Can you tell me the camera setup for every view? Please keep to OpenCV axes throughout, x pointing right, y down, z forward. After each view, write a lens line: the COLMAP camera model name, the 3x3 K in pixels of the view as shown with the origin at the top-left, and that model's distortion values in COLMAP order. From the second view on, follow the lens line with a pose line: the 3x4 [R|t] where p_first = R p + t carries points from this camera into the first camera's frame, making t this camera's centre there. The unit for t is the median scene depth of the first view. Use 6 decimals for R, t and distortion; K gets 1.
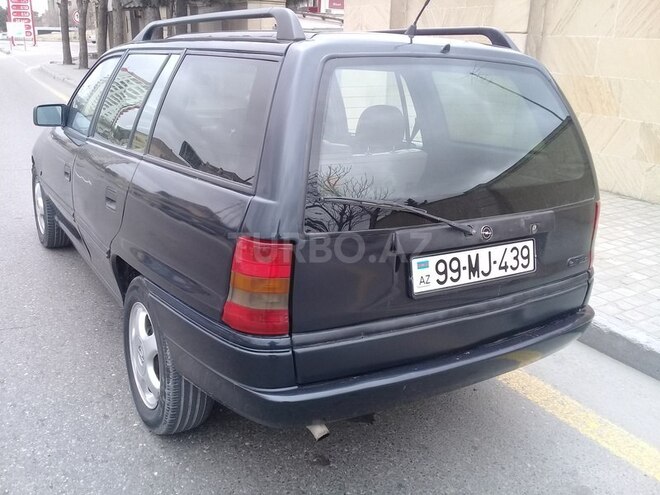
lens RADIAL K [[632.4, 0, 326.7], [0, 632.4, 245.3], [0, 0, 1]] dist [-0.010764, 0.000000]
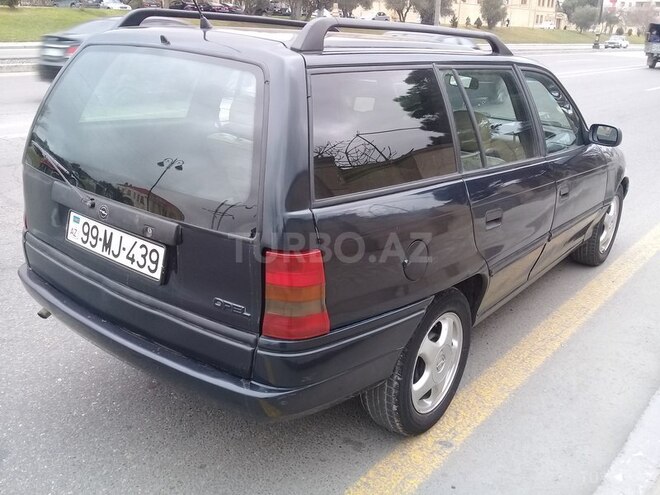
lens RADIAL K [[632.4, 0, 325.6], [0, 632.4, 226.9], [0, 0, 1]] dist [-0.010764, 0.000000]
pose [[0.357368, 0.270902, -0.893812, 1.302909], [-0.306102, 0.938123, 0.161945, -0.274399], [0.882377, 0.215724, 0.418179, 0.873211]]
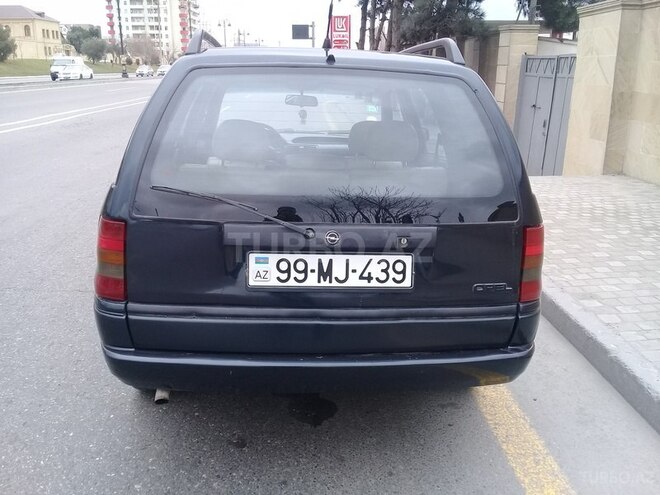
lens RADIAL K [[632.4, 0, 329.8], [0, 632.4, 230.0], [0, 0, 1]] dist [-0.010764, 0.000000]
pose [[0.890274, 0.097732, -0.444816, 0.680151], [-0.127091, 0.991216, -0.036582, 0.004505], [0.437334, 0.089100, 0.894874, 0.096119]]
